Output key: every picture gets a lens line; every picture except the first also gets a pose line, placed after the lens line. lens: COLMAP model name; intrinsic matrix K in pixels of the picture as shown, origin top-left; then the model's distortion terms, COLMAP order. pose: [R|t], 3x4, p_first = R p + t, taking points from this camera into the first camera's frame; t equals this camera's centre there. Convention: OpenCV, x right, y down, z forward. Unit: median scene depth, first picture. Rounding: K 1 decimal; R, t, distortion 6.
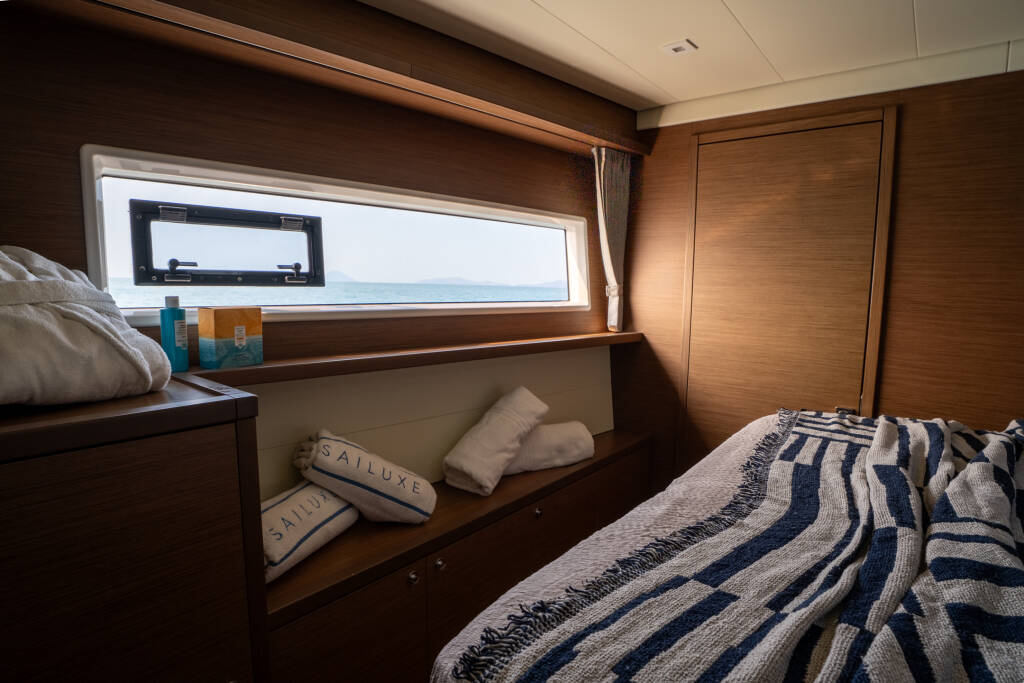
lens RADIAL K [[528.0, 0, 512.0], [0, 528.0, 341.5], [0, 0, 1]] dist [-0.067414, 0.013265]
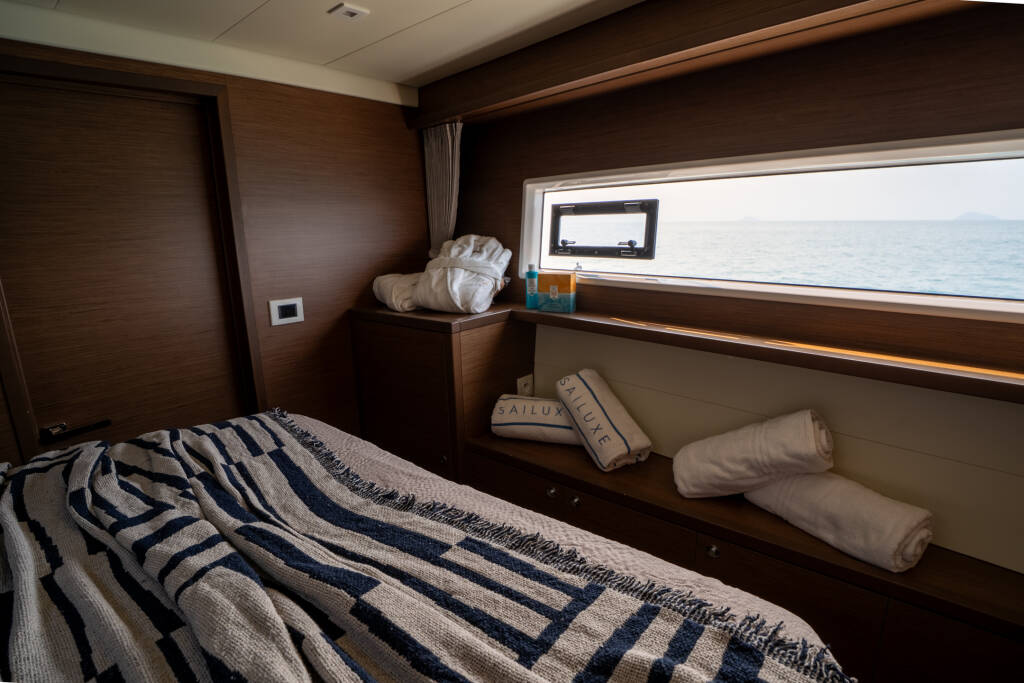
lens RADIAL K [[501.4, 0, 512.0], [0, 501.4, 341.5], [0, 0, 1]] dist [-0.053431, 0.000257]
pose [[0.004909, 0.214497, -0.976712, 0.999433], [-0.077253, 0.973886, 0.213488, -0.182156], [0.996999, 0.074406, 0.021351, 0.877244]]
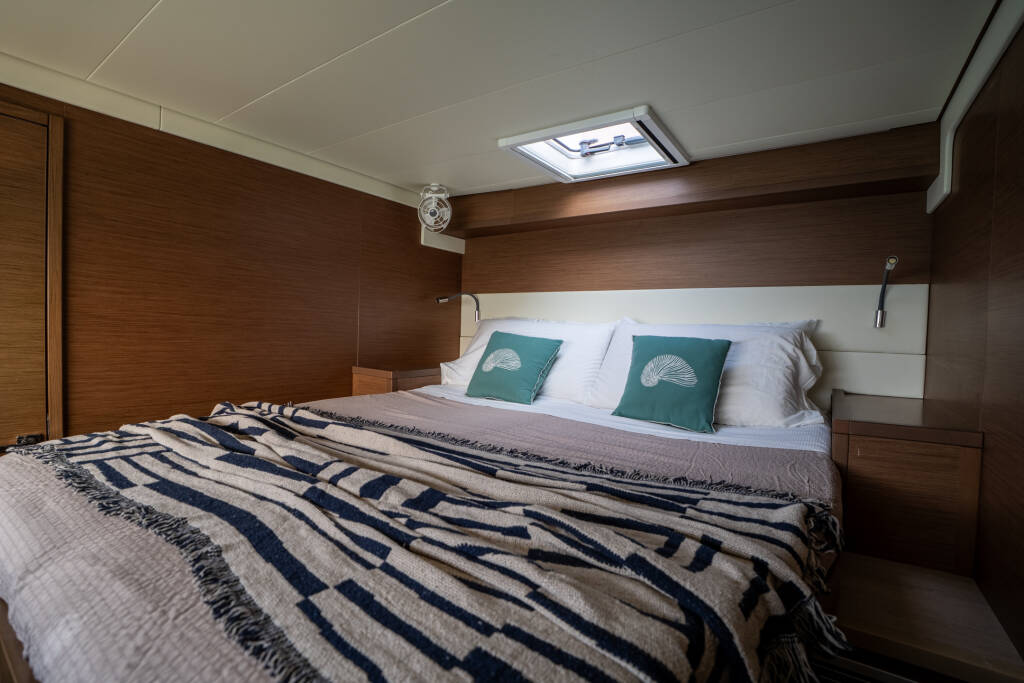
lens RADIAL K [[463.8, 0, 493.2], [0, 463.8, 357.6], [0, 0, 1]] dist [-0.046857, 0.000041]
pose [[-0.064790, -0.076090, 0.994994, -0.235149], [0.070686, 0.994234, 0.080634, -0.012430], [-0.995392, 0.075556, -0.059038, 0.332449]]
